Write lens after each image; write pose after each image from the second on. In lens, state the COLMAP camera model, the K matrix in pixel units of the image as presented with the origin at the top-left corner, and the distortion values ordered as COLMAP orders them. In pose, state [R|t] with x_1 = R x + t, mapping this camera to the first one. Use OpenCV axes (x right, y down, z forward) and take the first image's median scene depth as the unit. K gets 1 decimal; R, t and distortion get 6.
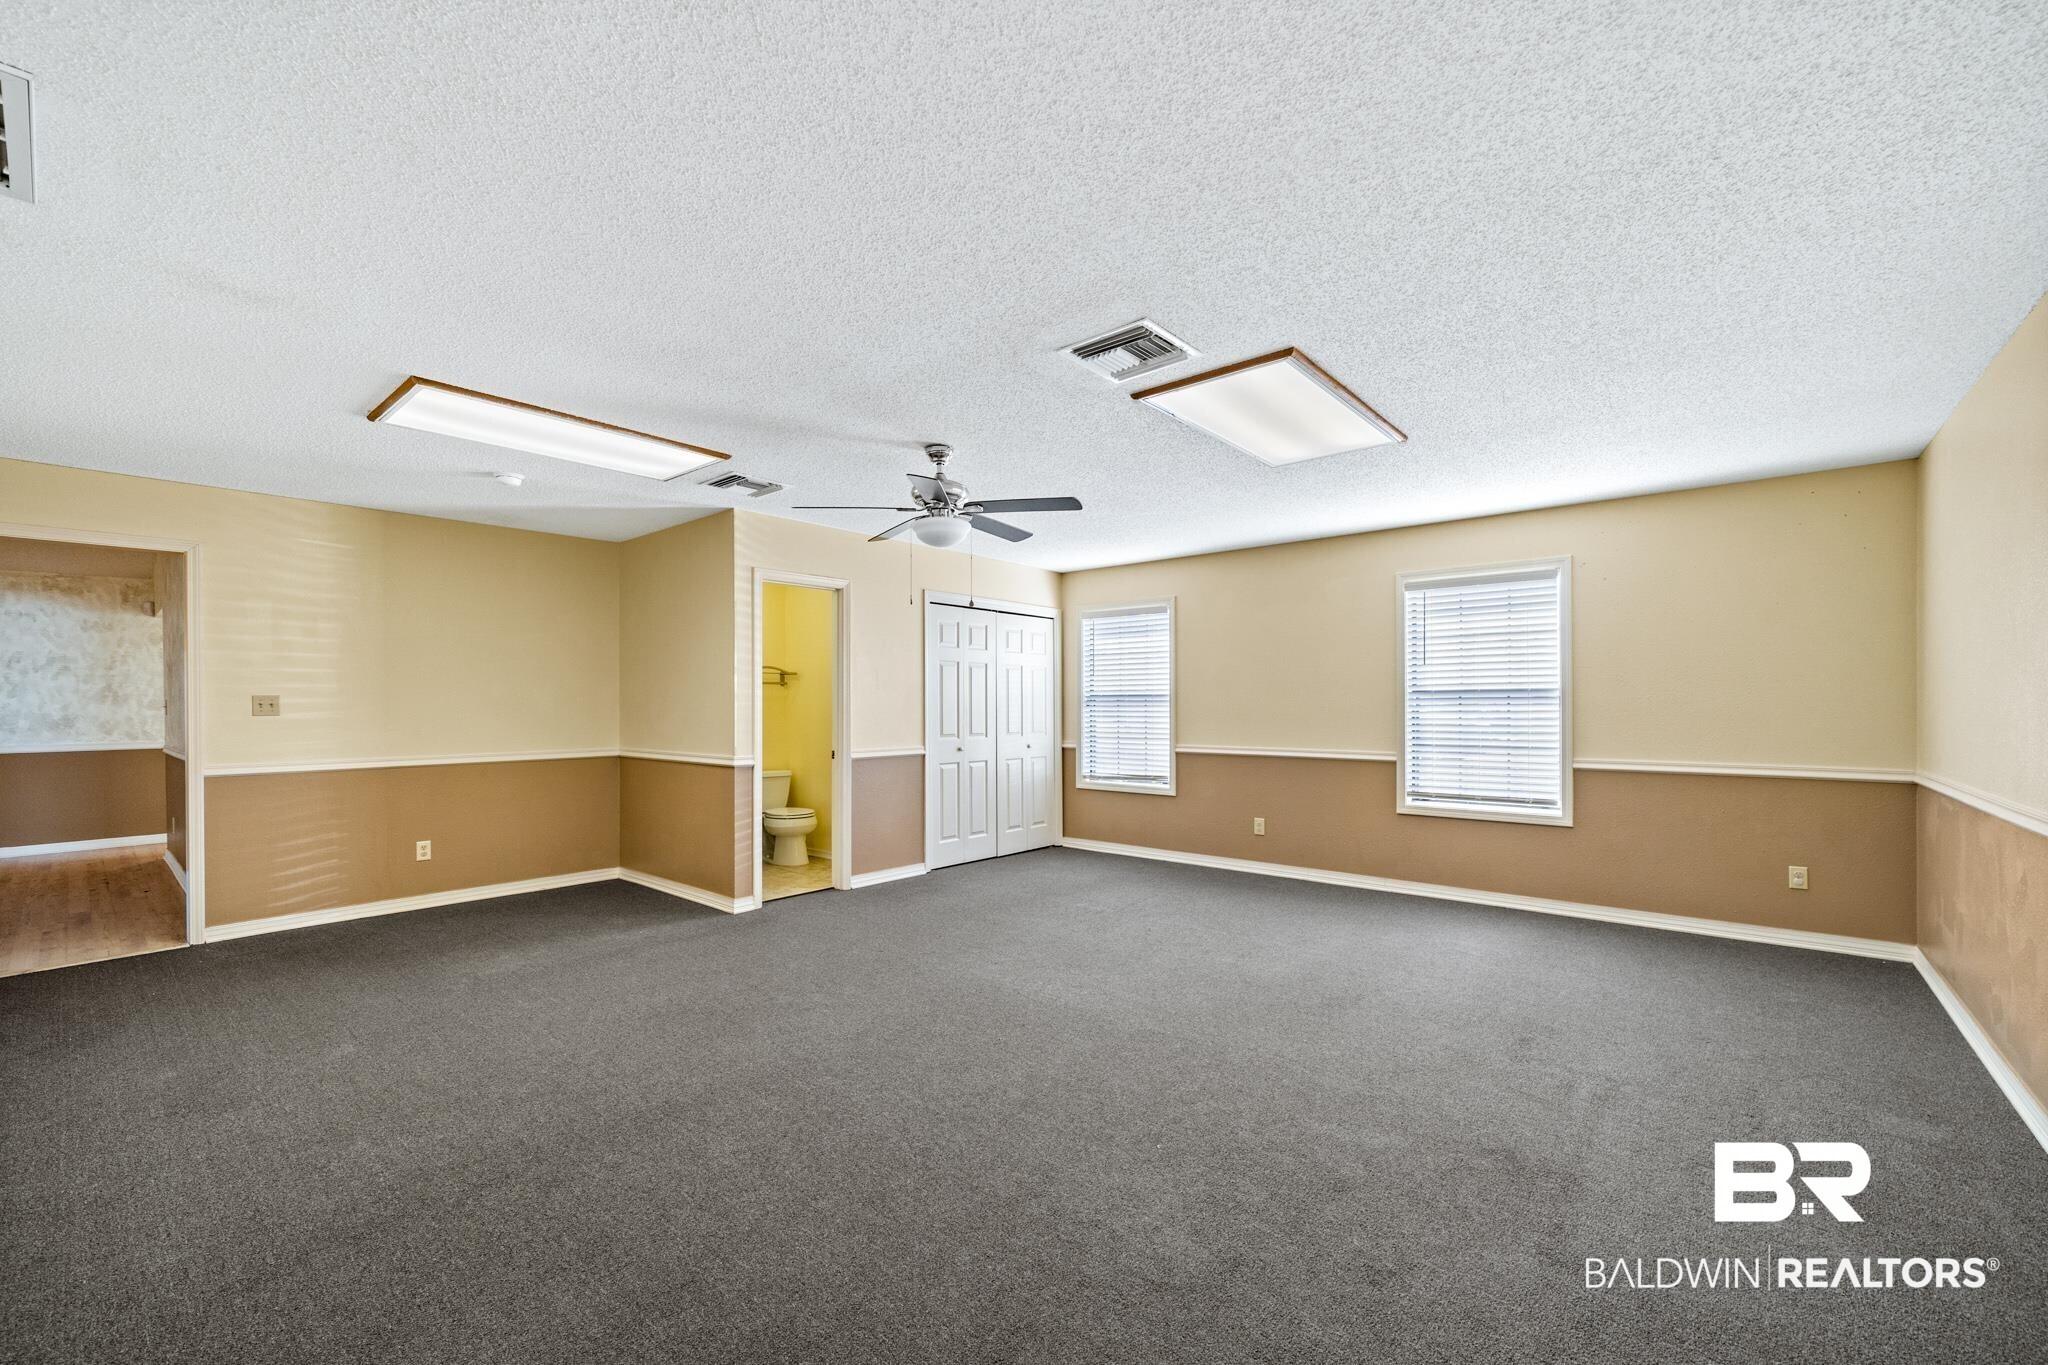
lens RADIAL K [[833.5, 0, 1021.5], [0, 833.5, 709.8], [0, 0, 1]] dist [-0.002581, 0.000745]
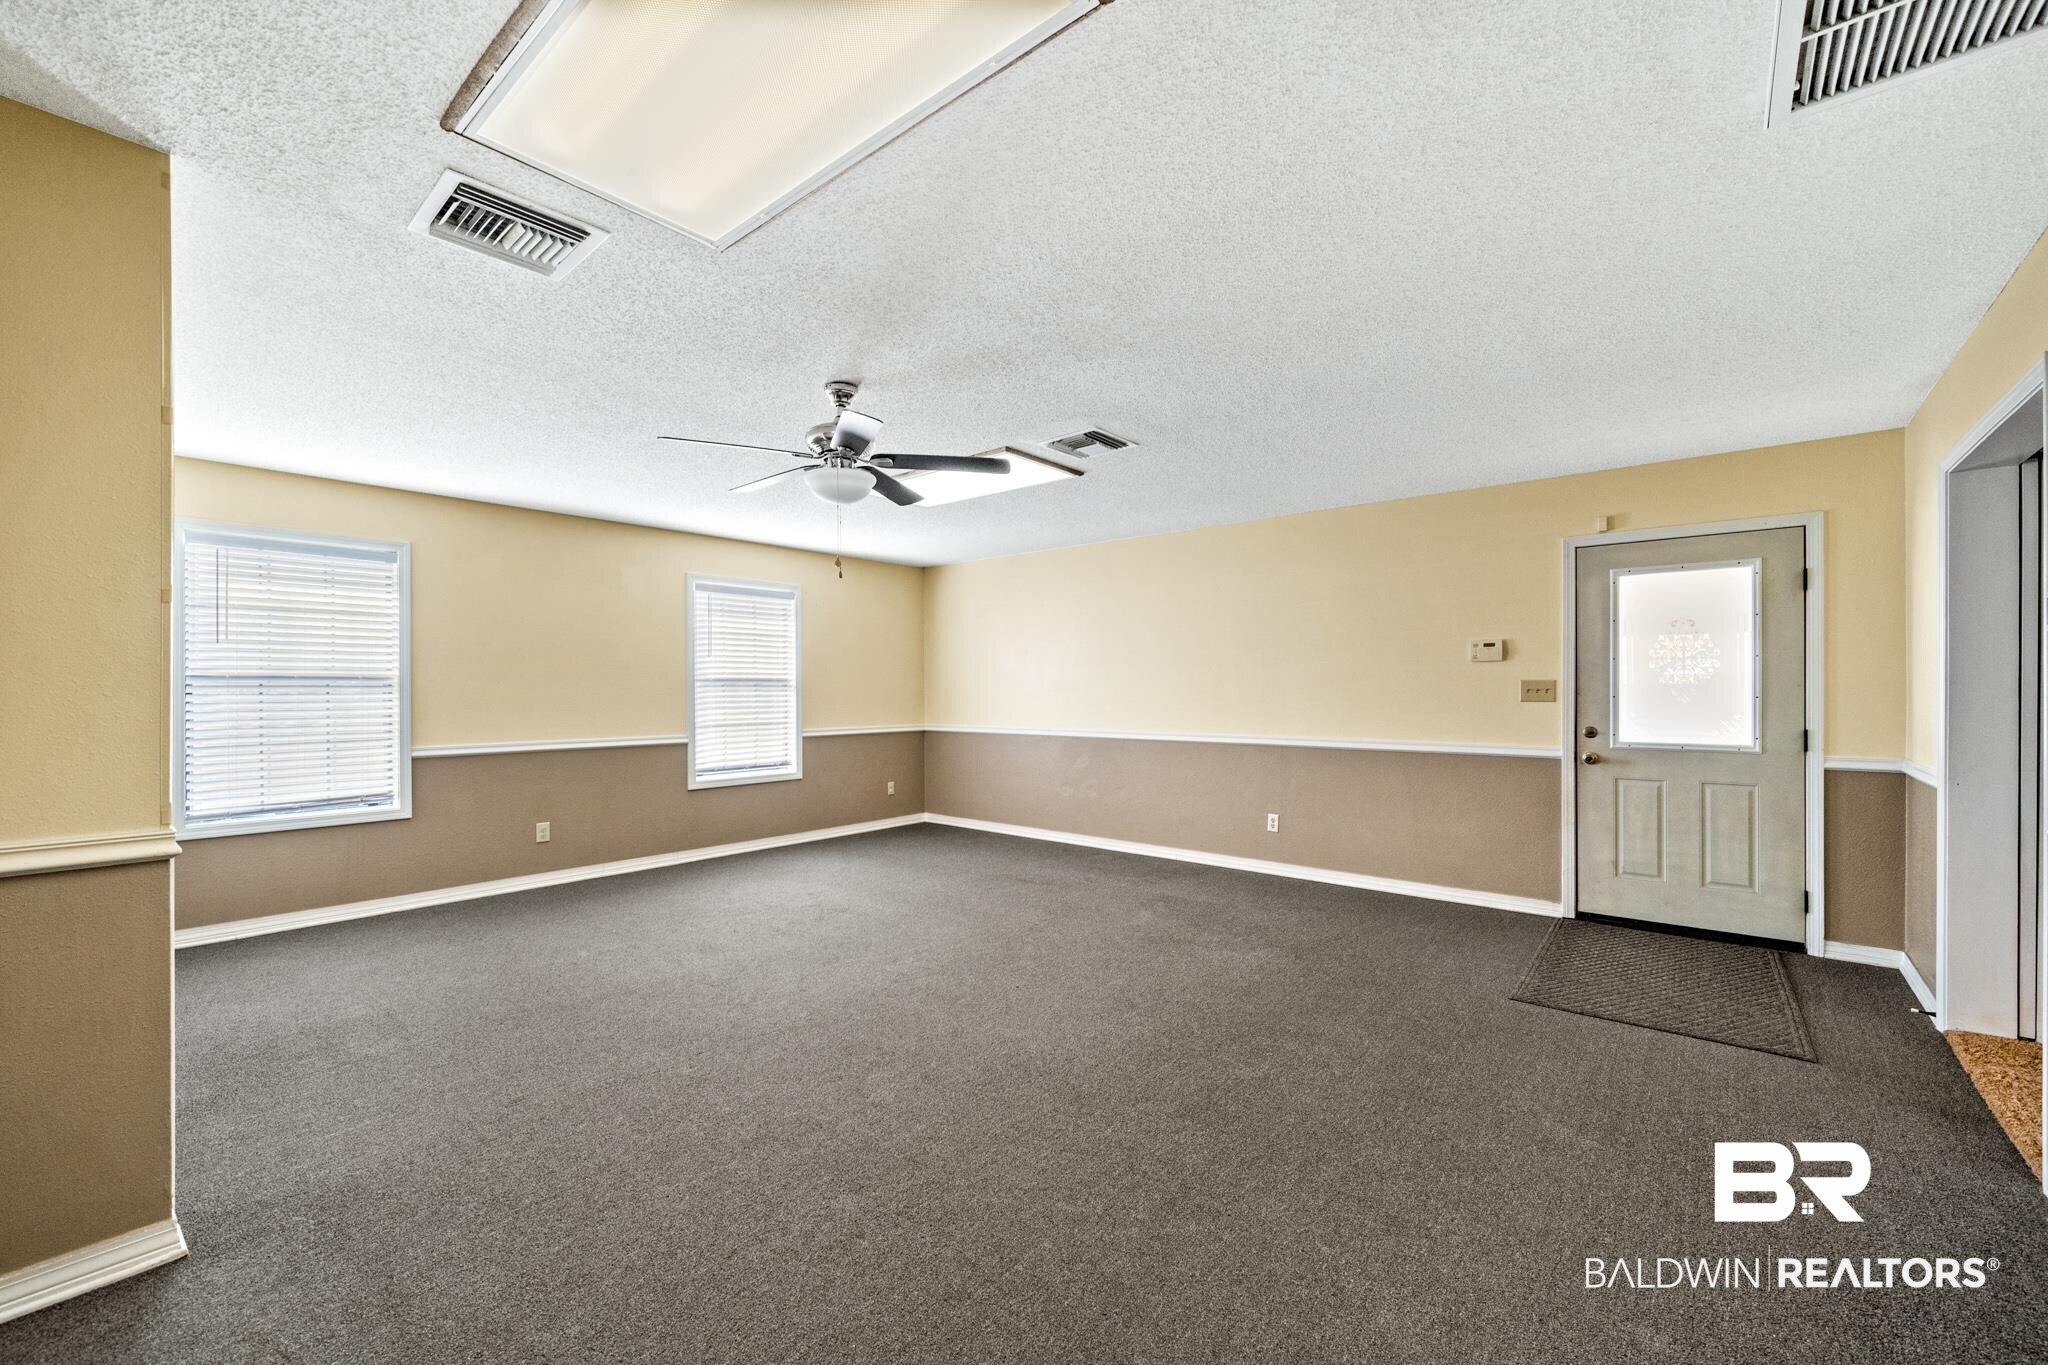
lens RADIAL K [[833.5, 0, 1014.7], [0, 833.5, 691.0], [0, 0, 1]] dist [-0.002581, 0.000745]
pose [[-0.014293, 0.002306, 0.999895, -0.668385], [0.009052, 0.999957, -0.002177, -0.000652], [-0.999857, 0.009020, -0.014313, 0.591343]]
